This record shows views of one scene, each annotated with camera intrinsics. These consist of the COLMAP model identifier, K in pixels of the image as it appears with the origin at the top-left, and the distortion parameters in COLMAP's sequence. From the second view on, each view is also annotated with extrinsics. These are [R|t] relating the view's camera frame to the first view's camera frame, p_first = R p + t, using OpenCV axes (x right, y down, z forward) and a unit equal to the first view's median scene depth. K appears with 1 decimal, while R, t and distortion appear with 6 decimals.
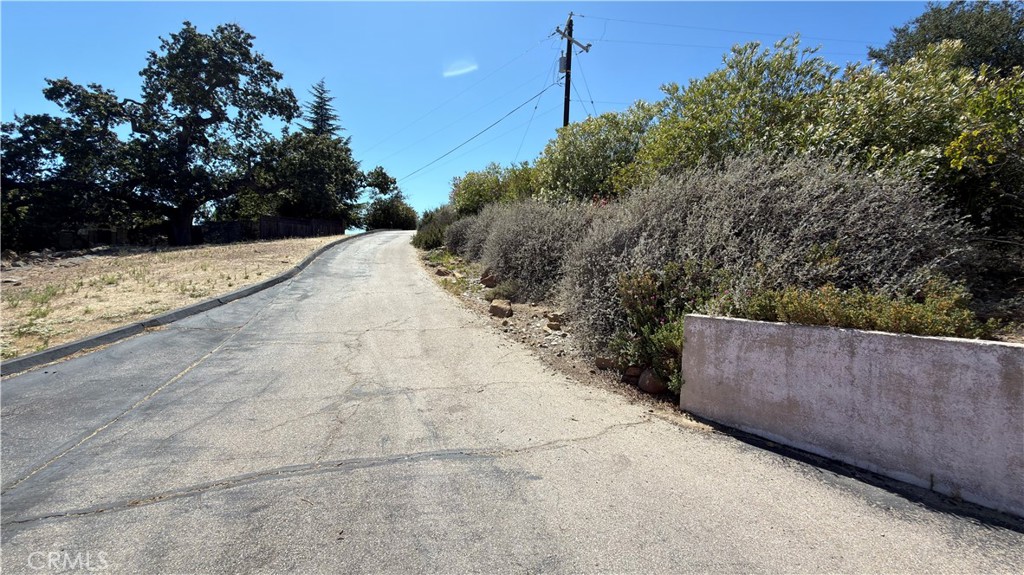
lens RADIAL K [[406.9, 0, 513.2], [0, 406.9, 287.9], [0, 0, 1]] dist [0.001159, 0.000374]
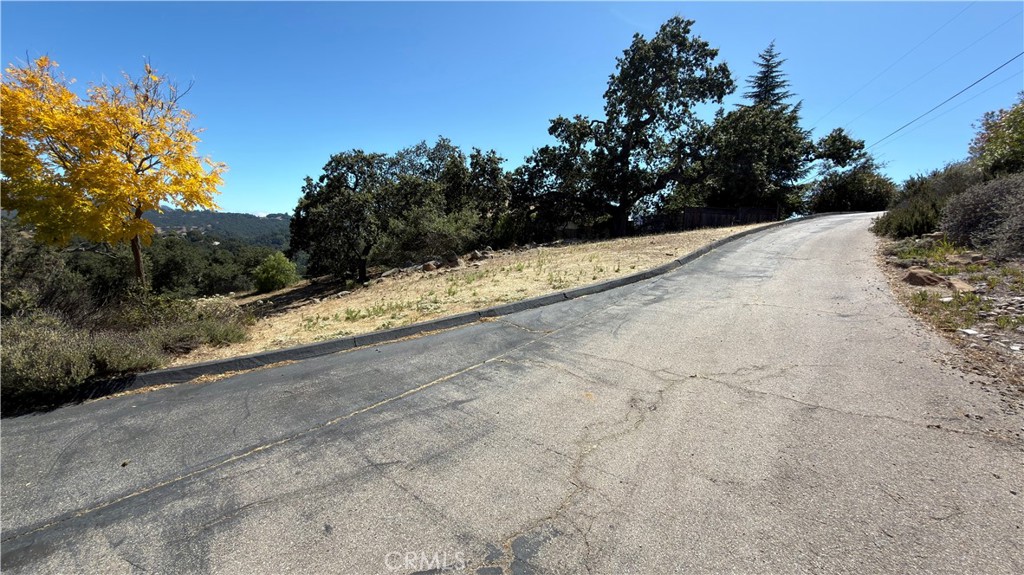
lens RADIAL K [[406.9, 0, 513.2], [0, 406.9, 287.9], [0, 0, 1]] dist [0.001159, 0.000374]
pose [[0.546816, 0.085862, -0.832838, -0.009352], [-0.072225, 0.995857, 0.055248, -0.008382], [0.834131, 0.029941, 0.550752, 0.127022]]
